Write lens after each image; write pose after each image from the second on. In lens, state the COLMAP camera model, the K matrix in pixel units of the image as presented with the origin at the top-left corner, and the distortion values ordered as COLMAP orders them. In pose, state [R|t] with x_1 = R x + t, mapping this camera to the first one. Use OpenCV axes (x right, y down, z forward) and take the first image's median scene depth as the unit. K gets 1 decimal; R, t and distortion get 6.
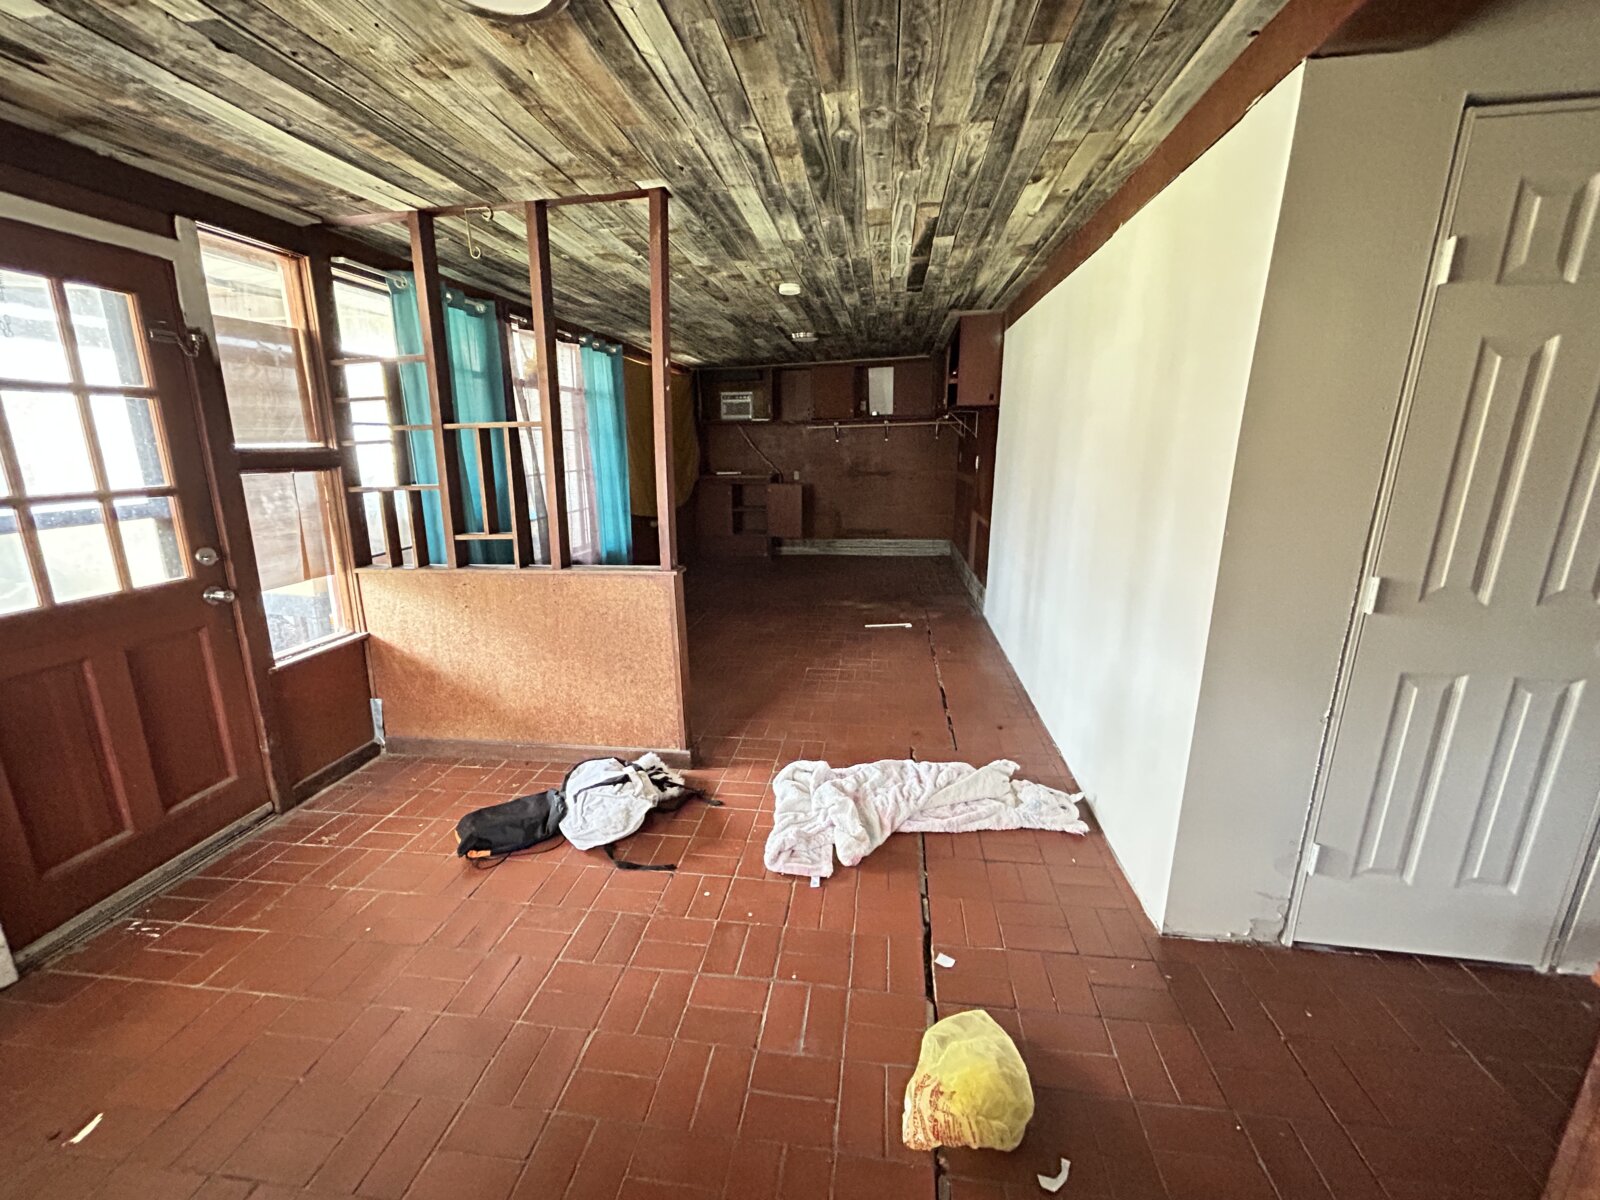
lens RADIAL K [[650.2, 0, 797.6], [0, 650.2, 597.7], [0, 0, 1]] dist [0.001647, 0.000197]
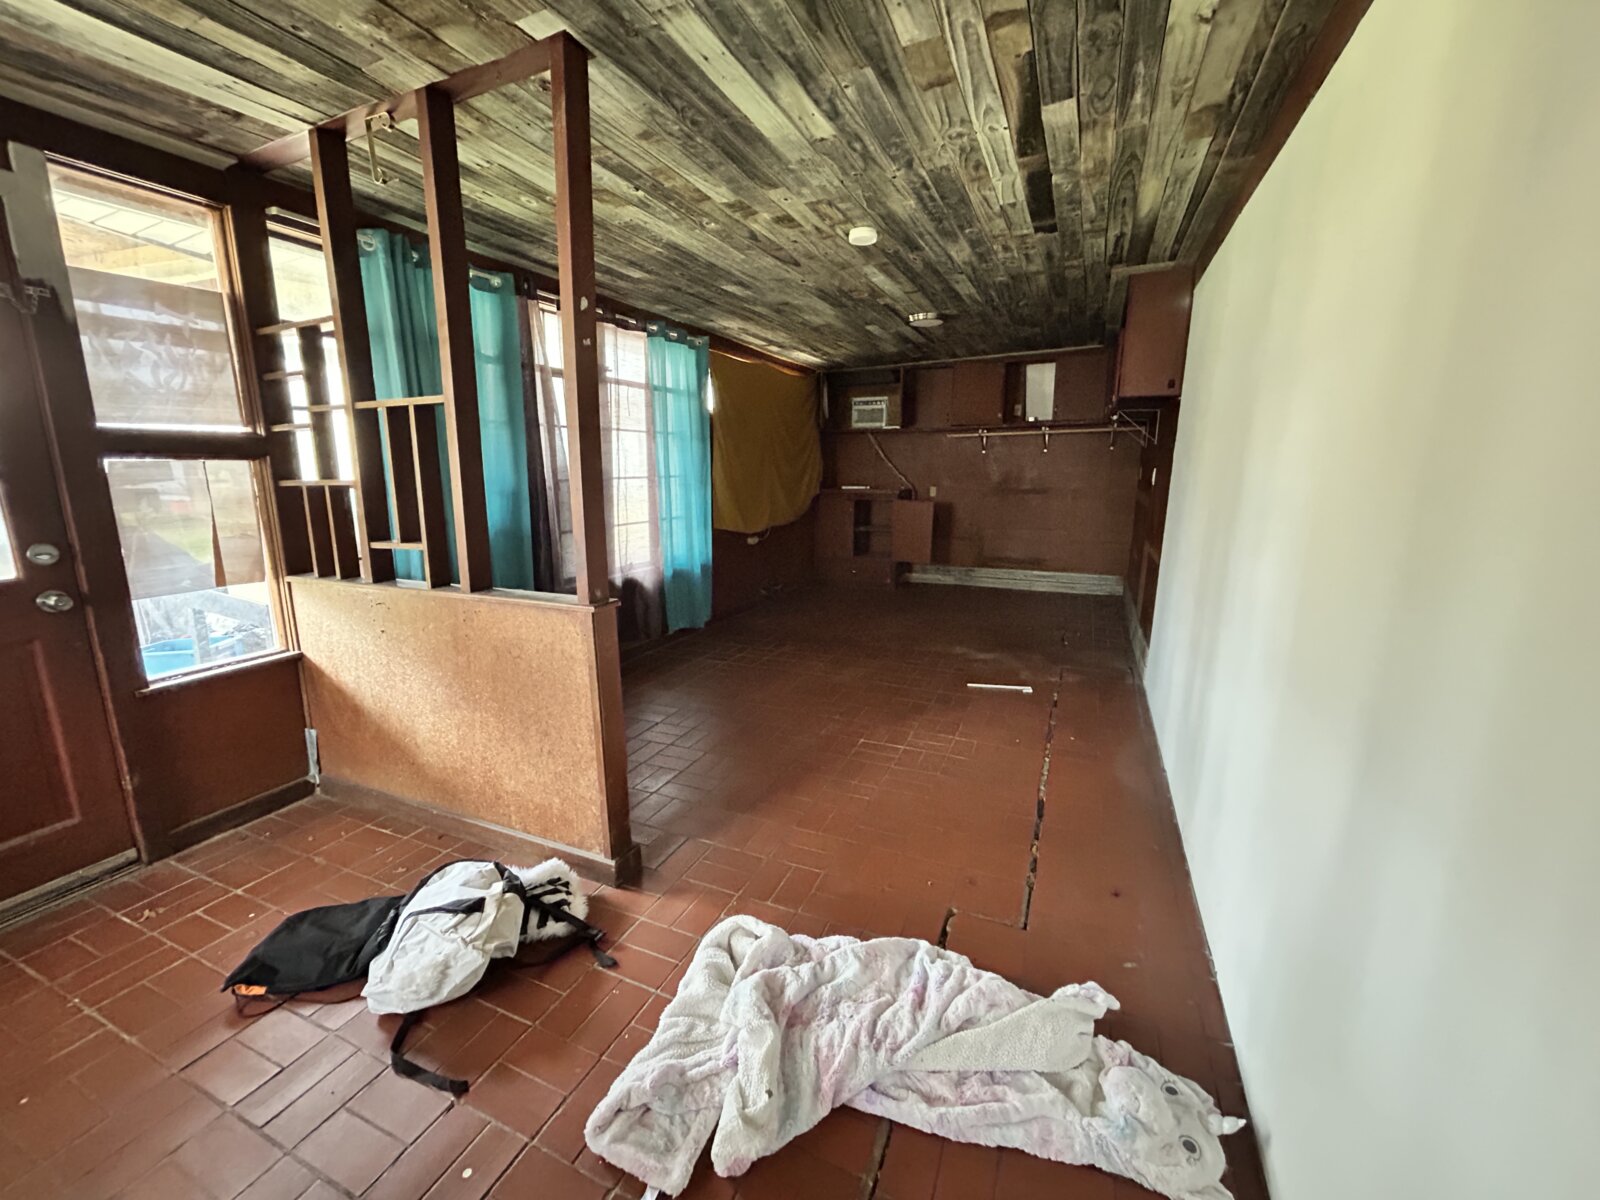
lens RADIAL K [[650.2, 0, 796.2], [0, 650.2, 598.2], [0, 0, 1]] dist [0.001647, 0.000197]
pose [[0.960546, 0.065027, -0.270413, 0.199315], [-0.073154, 0.997119, -0.020075, -0.049790], [0.268329, 0.039065, 0.962535, 0.374109]]
